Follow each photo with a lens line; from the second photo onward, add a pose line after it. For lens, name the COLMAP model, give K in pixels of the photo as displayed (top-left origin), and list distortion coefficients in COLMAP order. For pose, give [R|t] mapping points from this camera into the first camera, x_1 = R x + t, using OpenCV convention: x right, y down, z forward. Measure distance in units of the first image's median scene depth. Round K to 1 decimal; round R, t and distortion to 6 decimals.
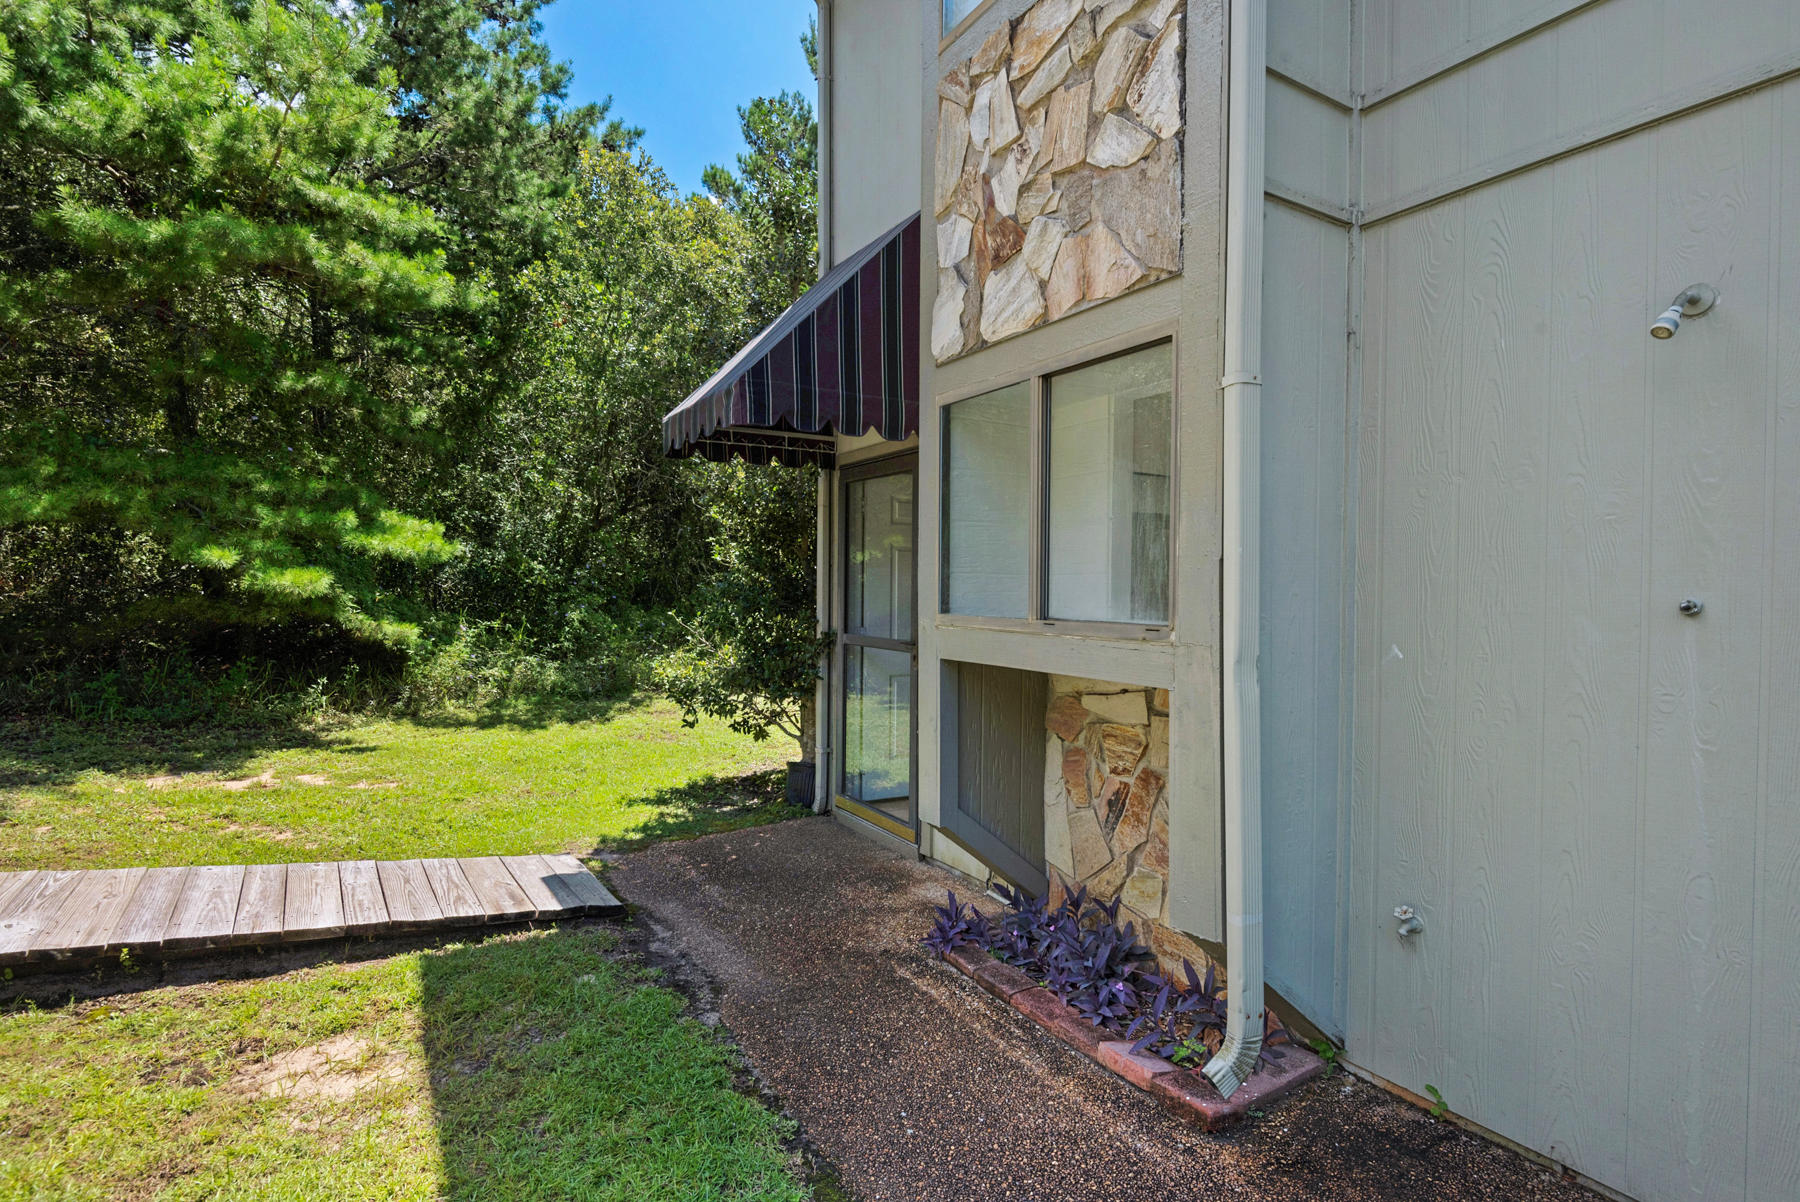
lens RADIAL K [[911.7, 0, 900.0], [0, 911.7, 601.0], [0, 0, 1]] dist [0.017311, -0.000161]
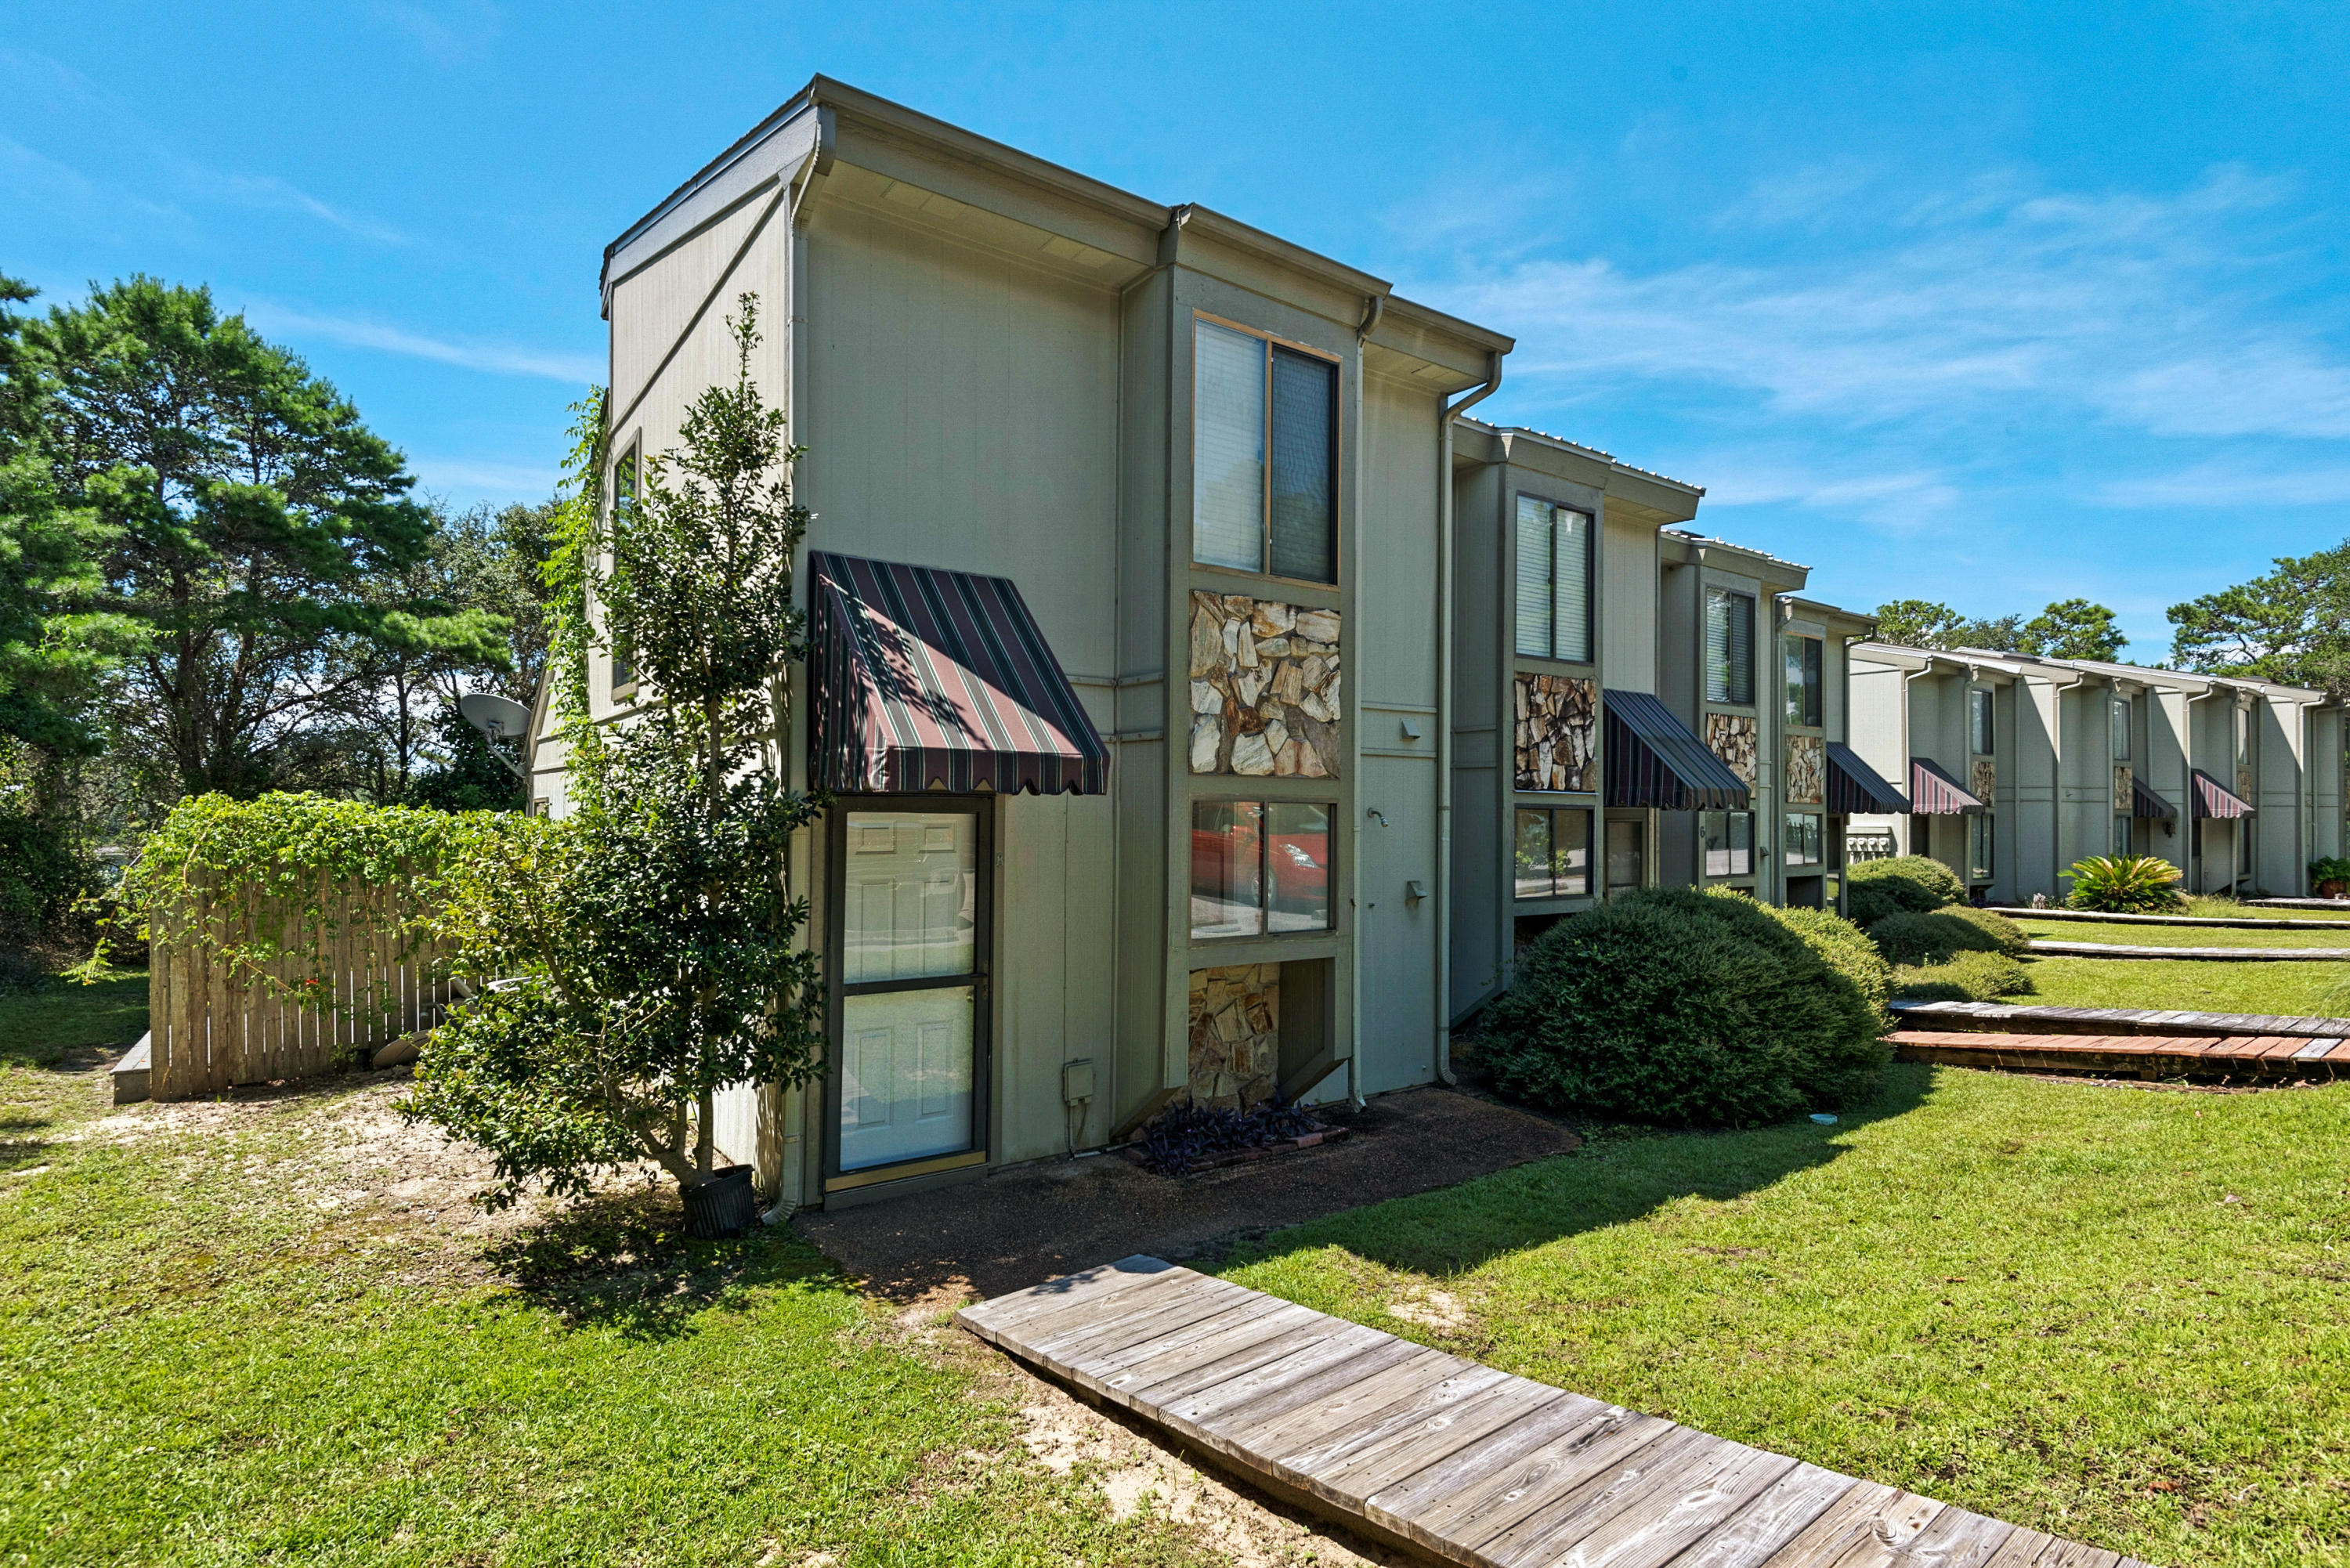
lens RADIAL K [[1190.2, 0, 1175.0], [0, 1190.2, 784.0], [0, 0, 1]] dist [0.017311, -0.000161]
pose [[-0.123676, 0.015480, 0.992202, -2.120389], [0.006777, 0.999868, -0.014755, -0.238672], [-0.992300, 0.004899, -0.123764, 1.420381]]
